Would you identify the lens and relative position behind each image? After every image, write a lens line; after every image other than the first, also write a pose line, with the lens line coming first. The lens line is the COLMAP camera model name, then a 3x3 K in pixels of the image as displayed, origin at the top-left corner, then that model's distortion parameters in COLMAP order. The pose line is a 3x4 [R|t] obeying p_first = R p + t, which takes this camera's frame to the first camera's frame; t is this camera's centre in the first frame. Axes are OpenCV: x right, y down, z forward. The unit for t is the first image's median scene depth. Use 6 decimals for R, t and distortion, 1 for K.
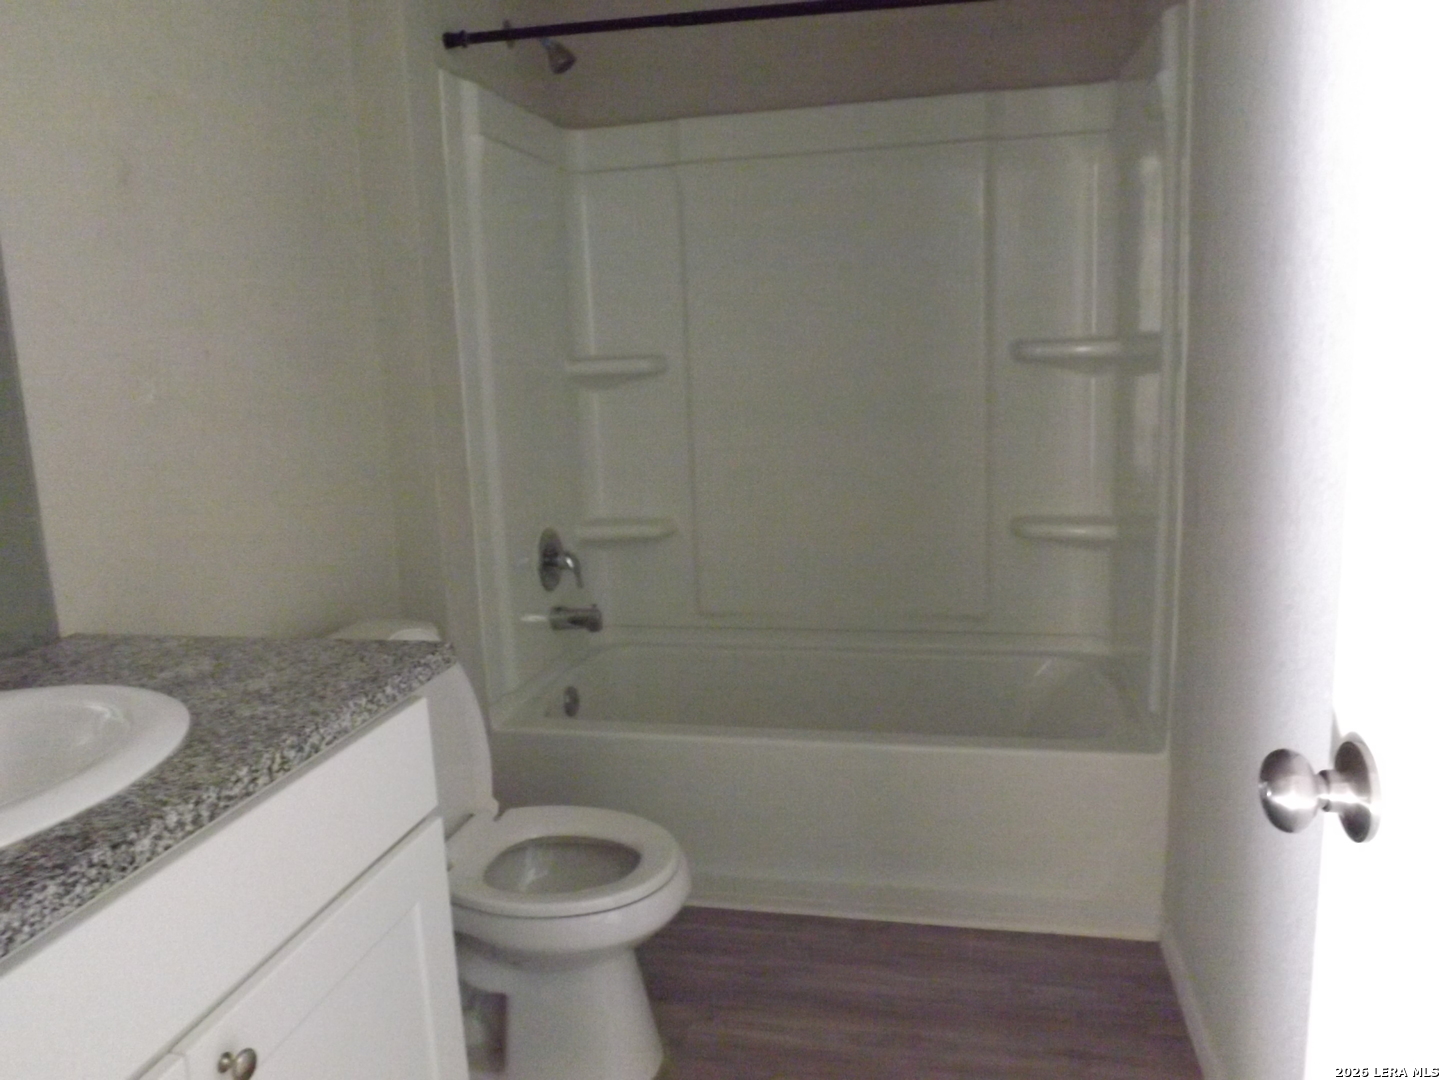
lens RADIAL K [[1082.3, 0, 698.6], [0, 1082.3, 548.3], [0, 0, 1]] dist [-0.030212, 0.029638]
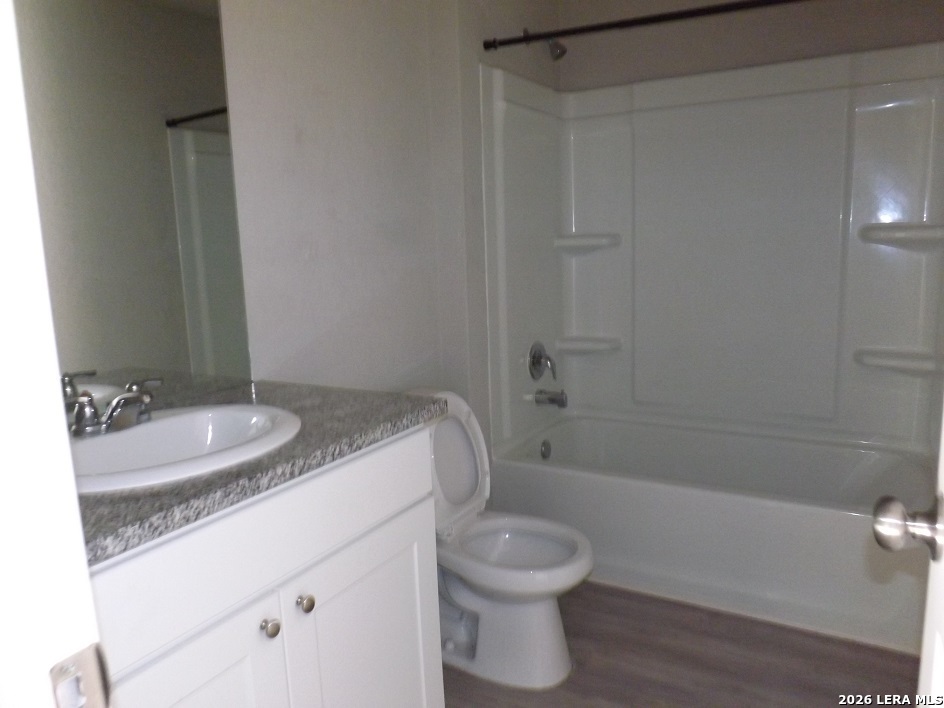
lens RADIAL K [[709.5, 0, 457.9], [0, 709.5, 359.4], [0, 0, 1]] dist [-0.030212, 0.029638]
pose [[0.954467, 0.061639, -0.291879, 0.082890], [-0.061238, 0.998068, 0.010519, 0.006546], [0.291964, 0.007834, 0.956397, -0.064308]]
